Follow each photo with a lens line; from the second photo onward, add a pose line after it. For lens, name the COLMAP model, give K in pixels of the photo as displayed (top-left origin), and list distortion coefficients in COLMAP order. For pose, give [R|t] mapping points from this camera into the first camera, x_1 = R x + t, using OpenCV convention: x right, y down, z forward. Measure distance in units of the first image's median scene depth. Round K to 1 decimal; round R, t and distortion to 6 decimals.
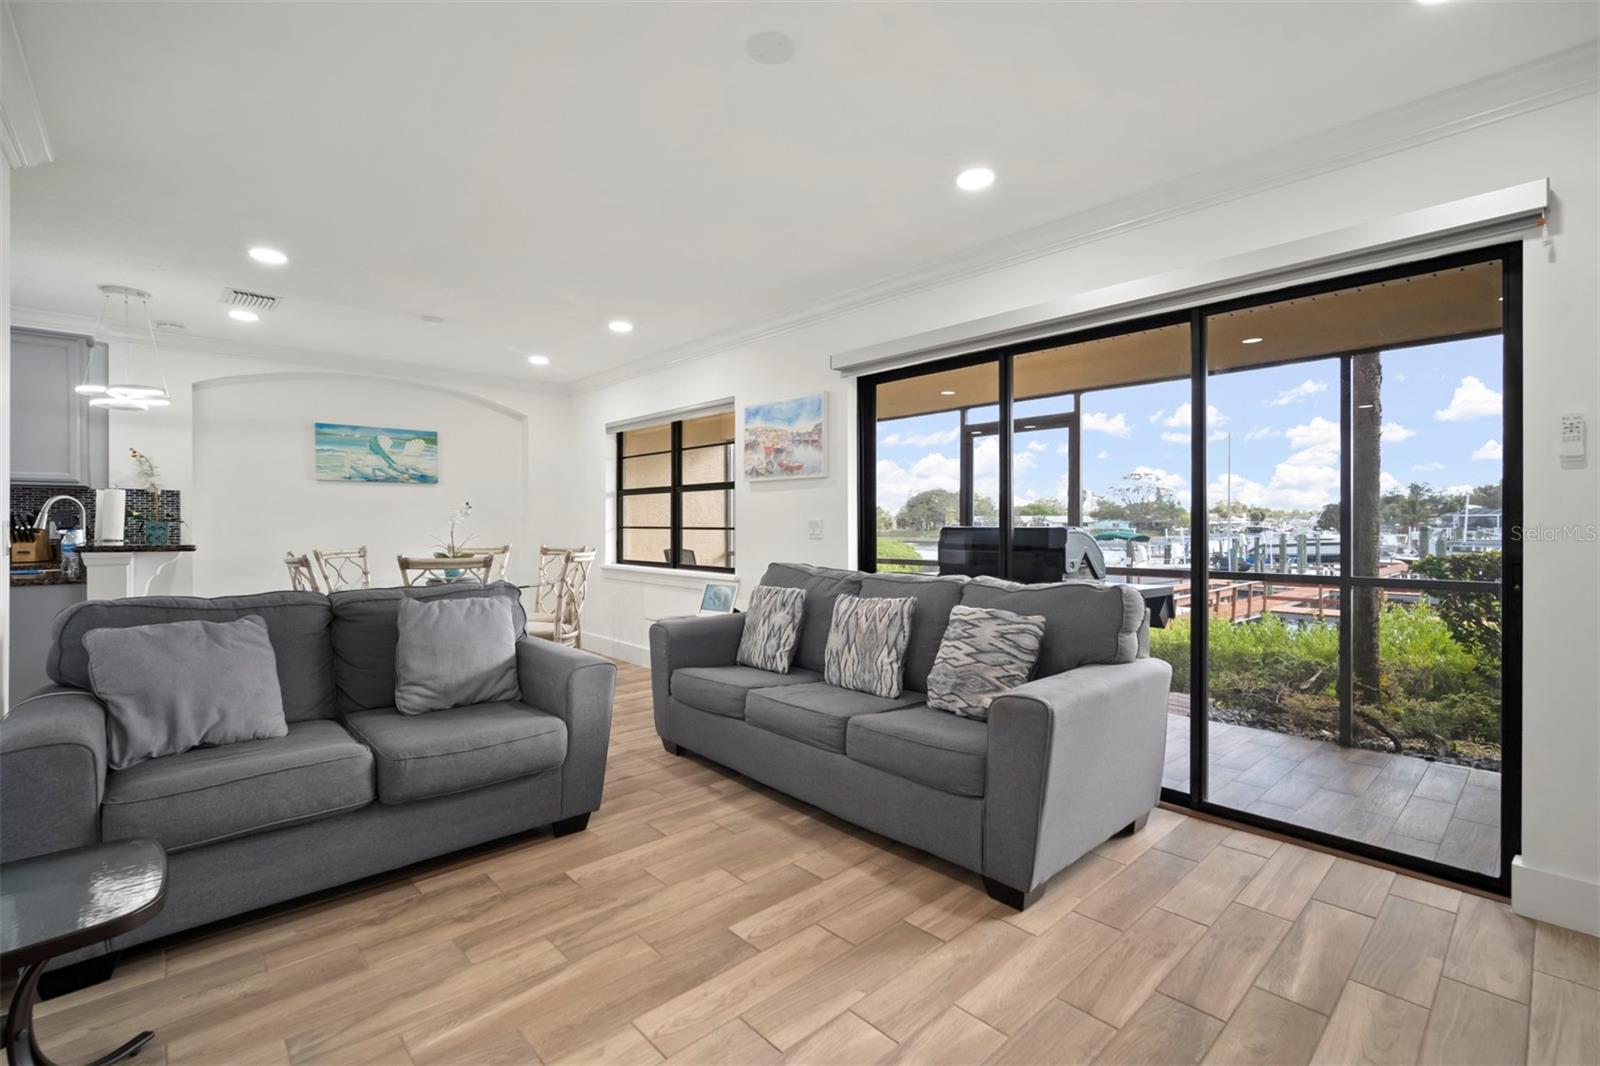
lens RADIAL K [[708.2, 0, 798.2], [0, 708.2, 520.5], [0, 0, 1]] dist [-0.002842, -0.000067]
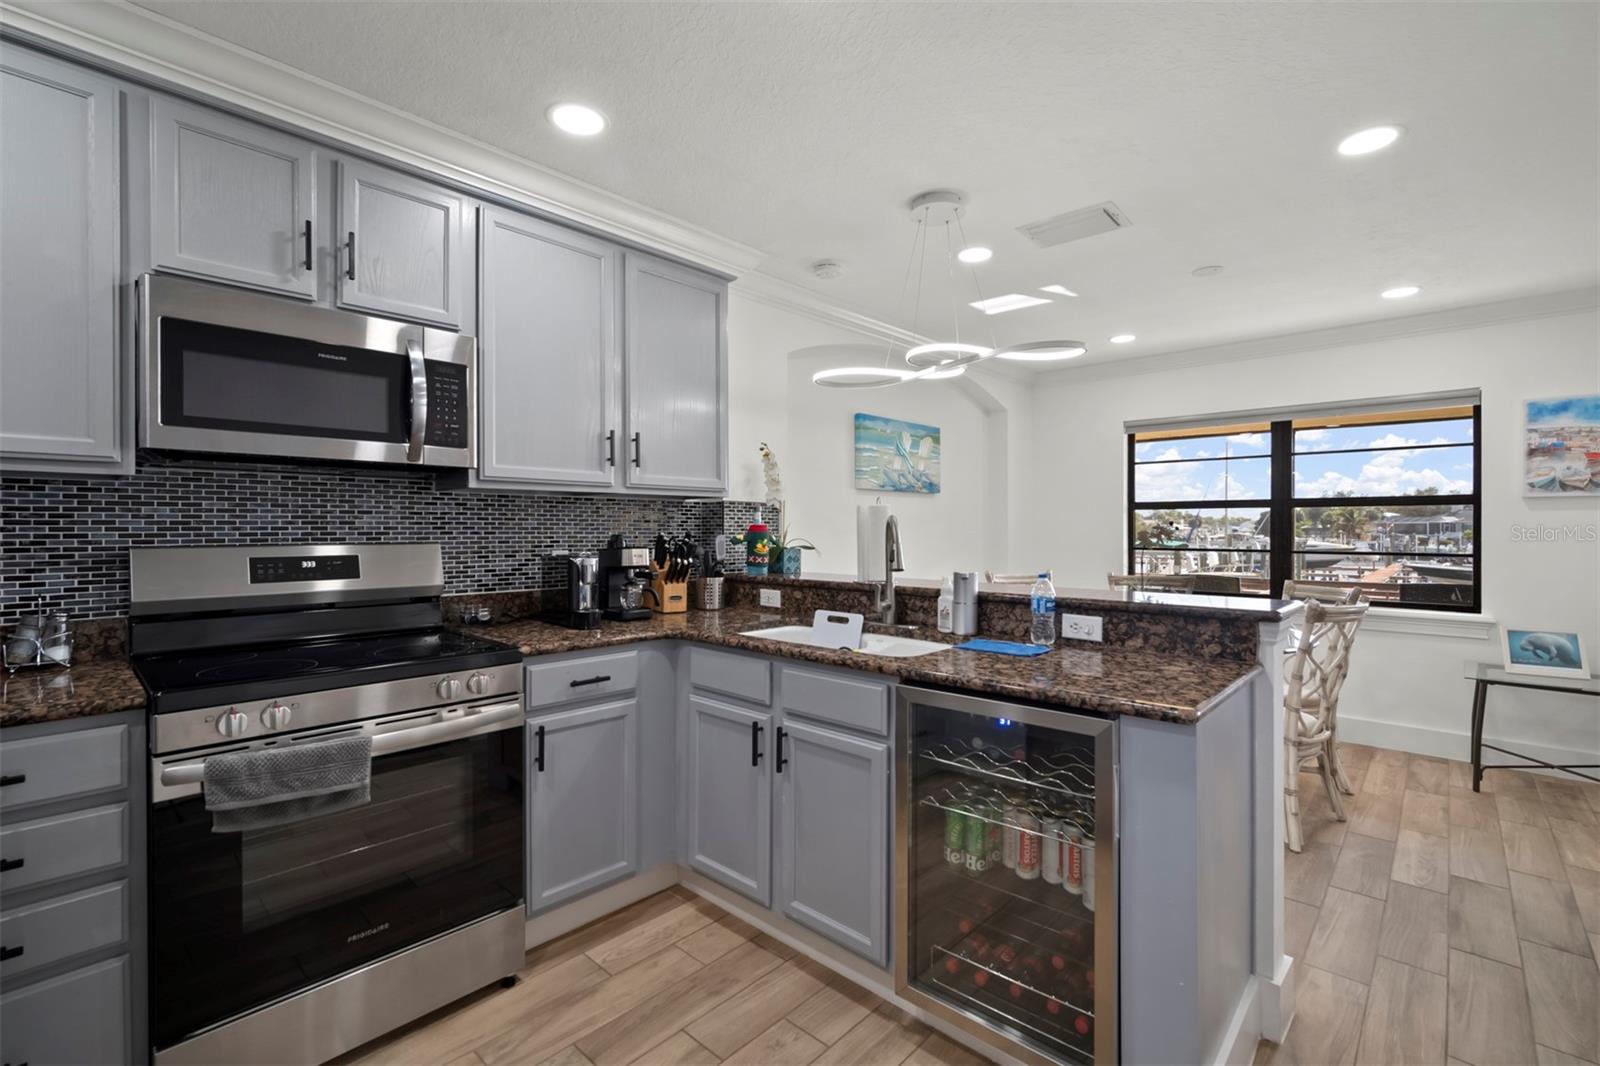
lens RADIAL K [[708.2, 0, 801.9], [0, 708.2, 531.0], [0, 0, 1]] dist [-0.002842, -0.000067]
pose [[0.996093, 0.001836, 0.088290, -0.928939], [-0.002462, 0.999973, 0.006980, -0.020137], [-0.088274, -0.007170, 0.996070, 0.289392]]
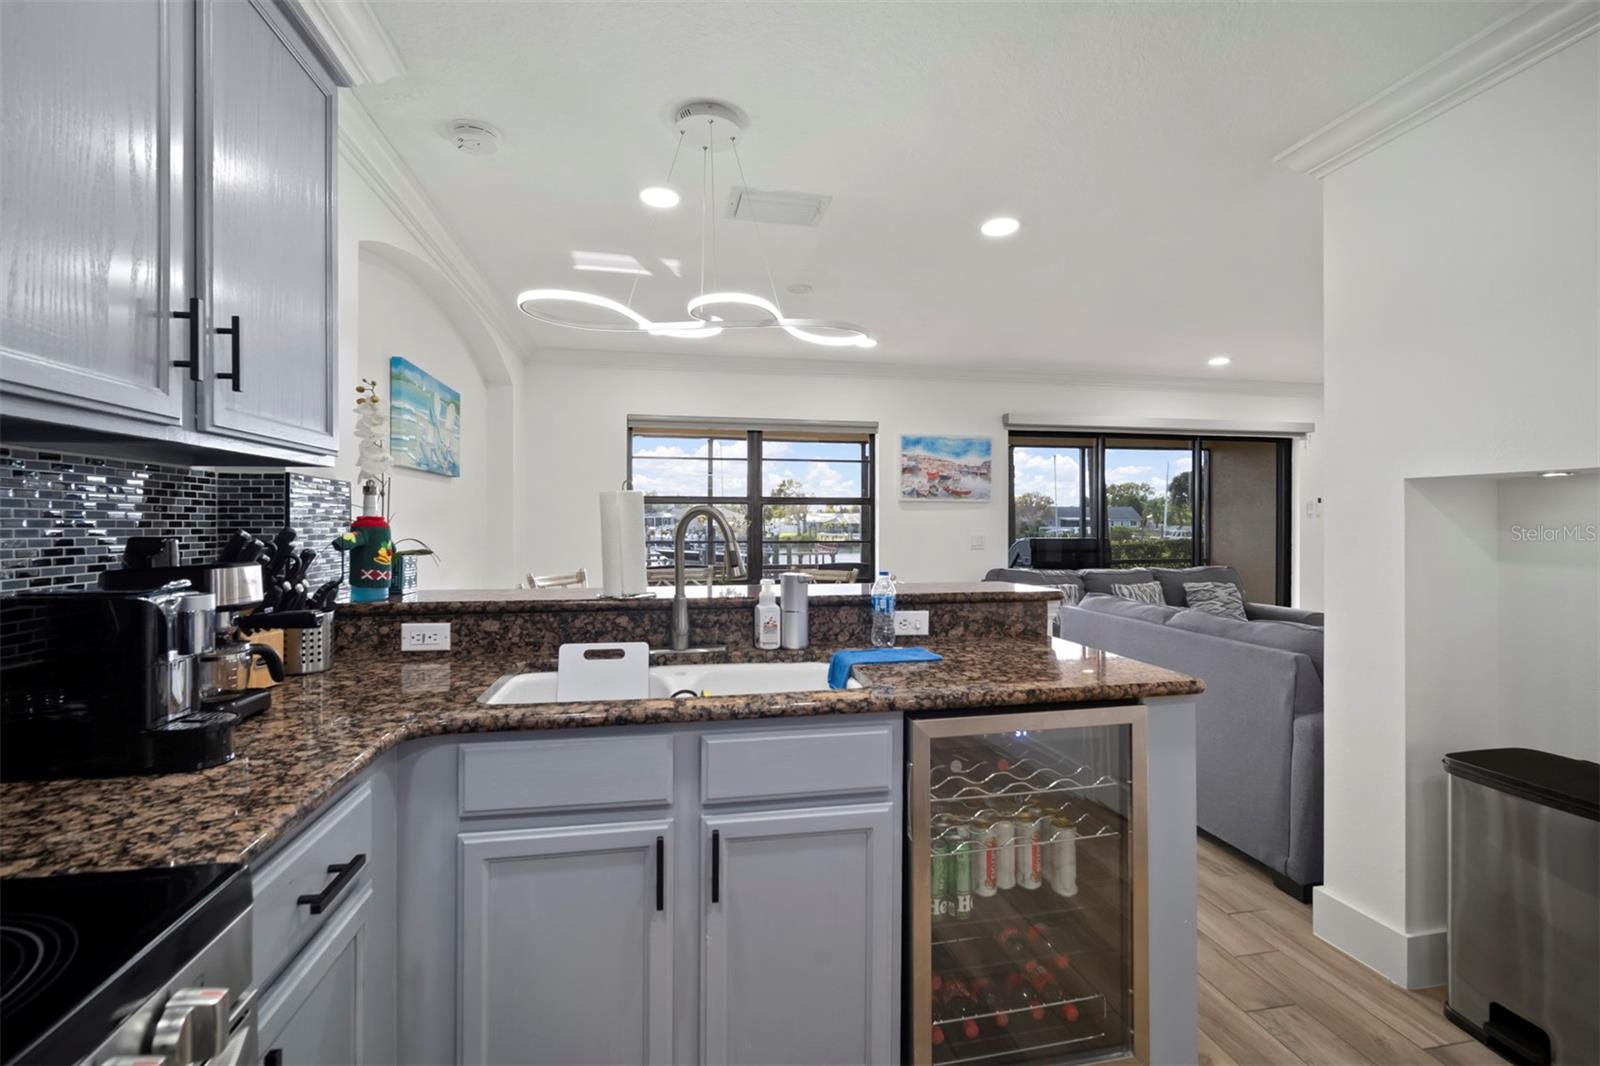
lens RADIAL K [[708.2, 0, 796.3], [0, 708.2, 522.5], [0, 0, 1]] dist [-0.002842, -0.000067]
pose [[0.519000, 0.001914, 0.854772, -1.122382], [-0.004592, 0.999989, 0.000549, -0.019088], [-0.854762, -0.004210, 0.519003, 0.545365]]
